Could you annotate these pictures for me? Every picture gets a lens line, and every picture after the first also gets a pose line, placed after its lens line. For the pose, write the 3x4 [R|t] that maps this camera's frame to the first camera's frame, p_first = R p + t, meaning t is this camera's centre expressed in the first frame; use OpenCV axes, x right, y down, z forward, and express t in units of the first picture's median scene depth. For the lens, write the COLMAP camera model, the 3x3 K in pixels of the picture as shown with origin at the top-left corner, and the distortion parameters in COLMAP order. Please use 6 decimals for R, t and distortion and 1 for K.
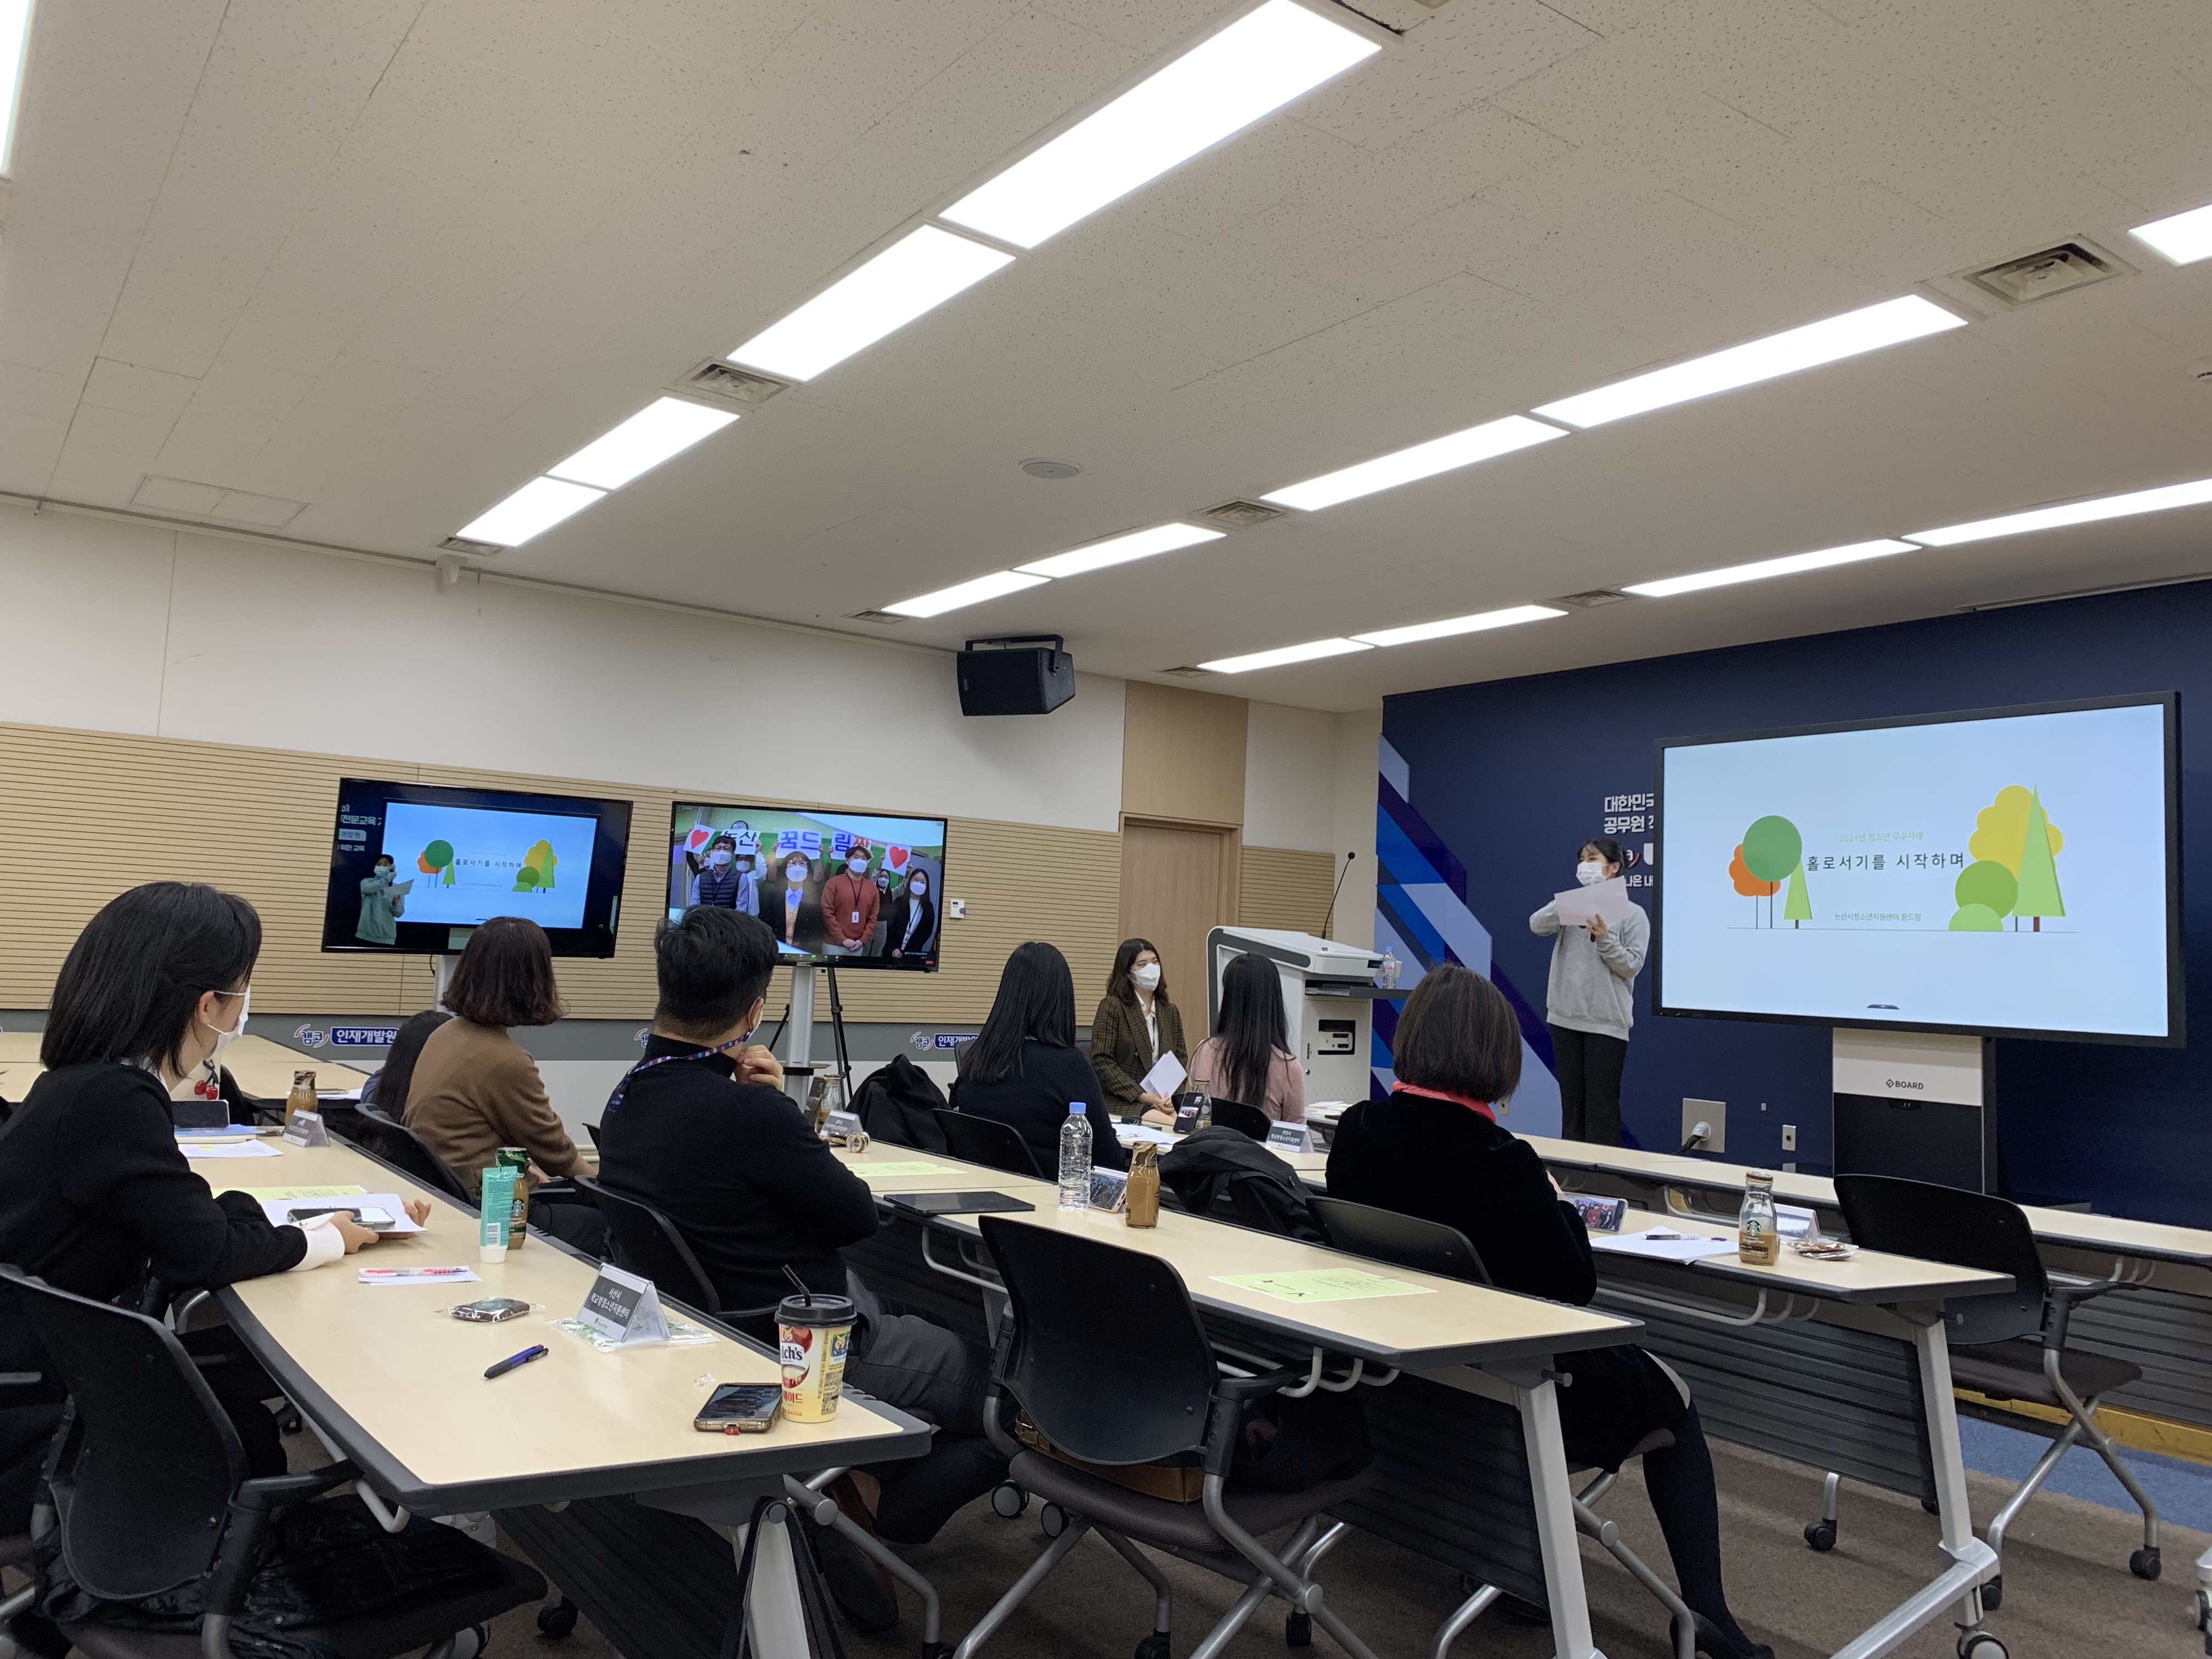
lens RADIAL K [[1706.8, 0, 1102.6], [0, 1706.8, 835.9], [0, 0, 1]] dist [0.046550, -0.026337]
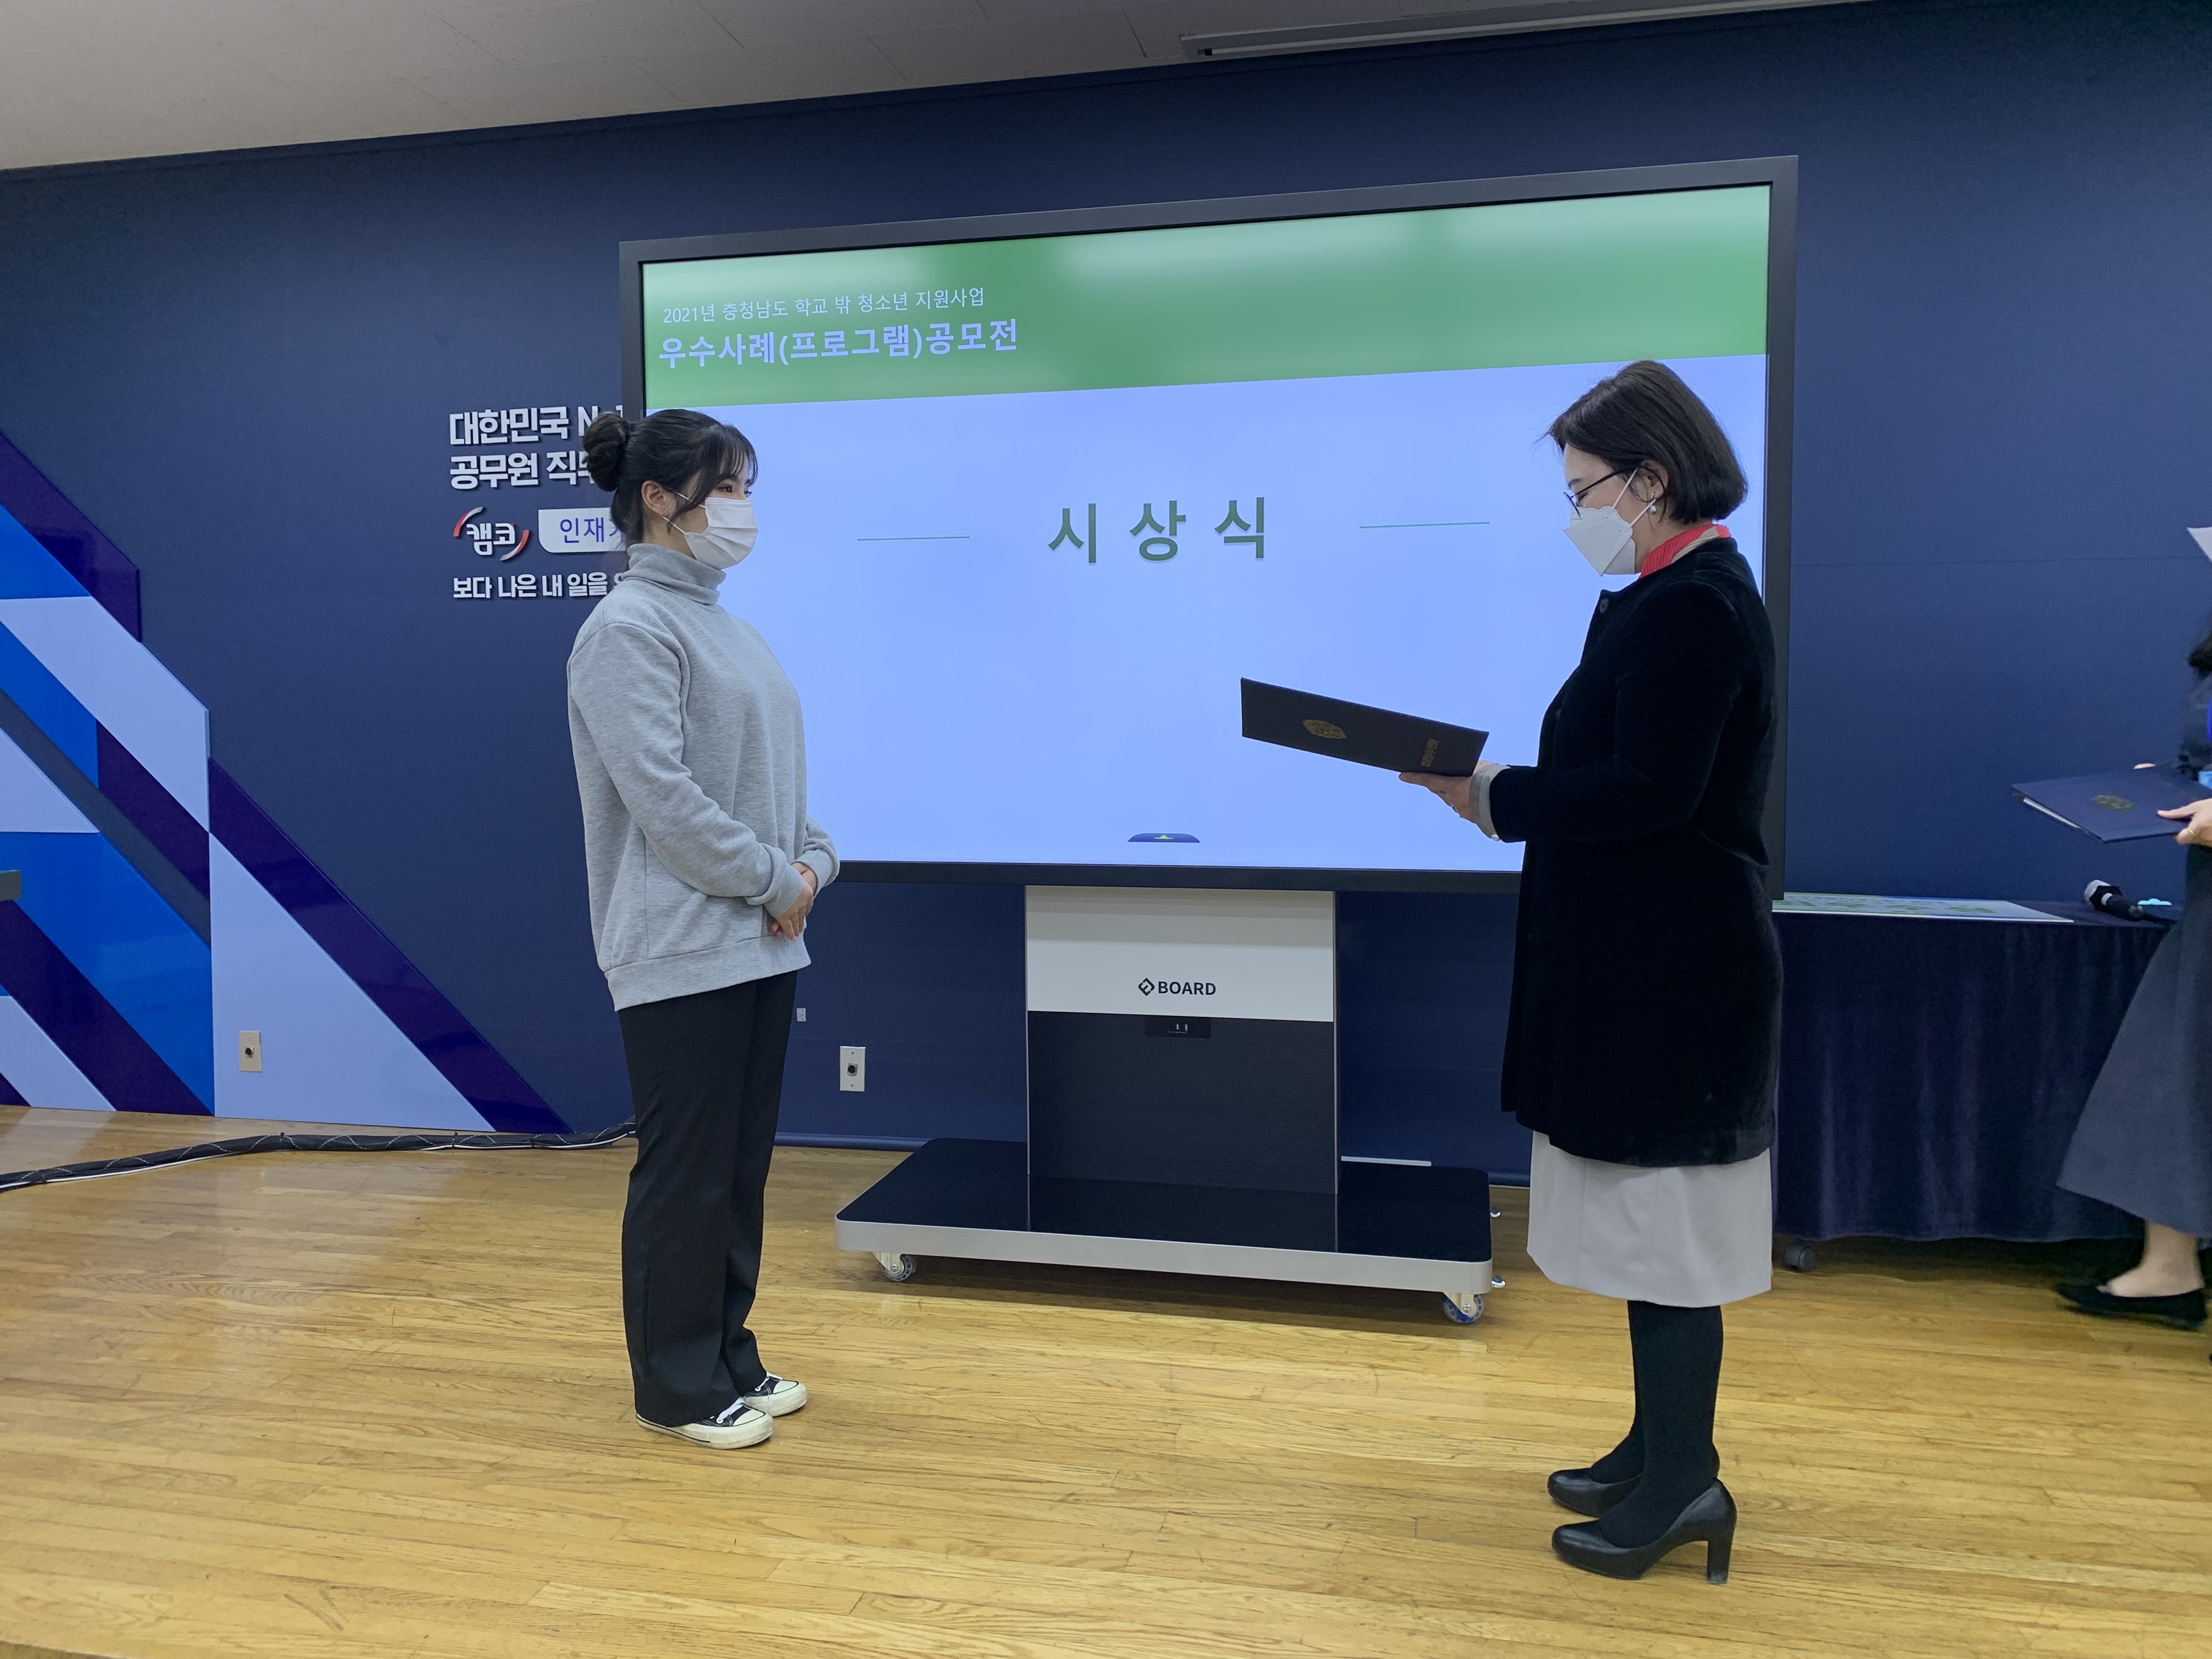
lens RADIAL K [[1706.8, 0, 1114.1], [0, 1706.8, 836.2], [0, 0, 1]] dist [0.046550, -0.026337]
pose [[0.741424, -0.081077, 0.666121, 0.118710], [-0.015846, 0.990282, 0.138169, 0.031057], [-0.670850, -0.112997, 0.732934, 0.604643]]
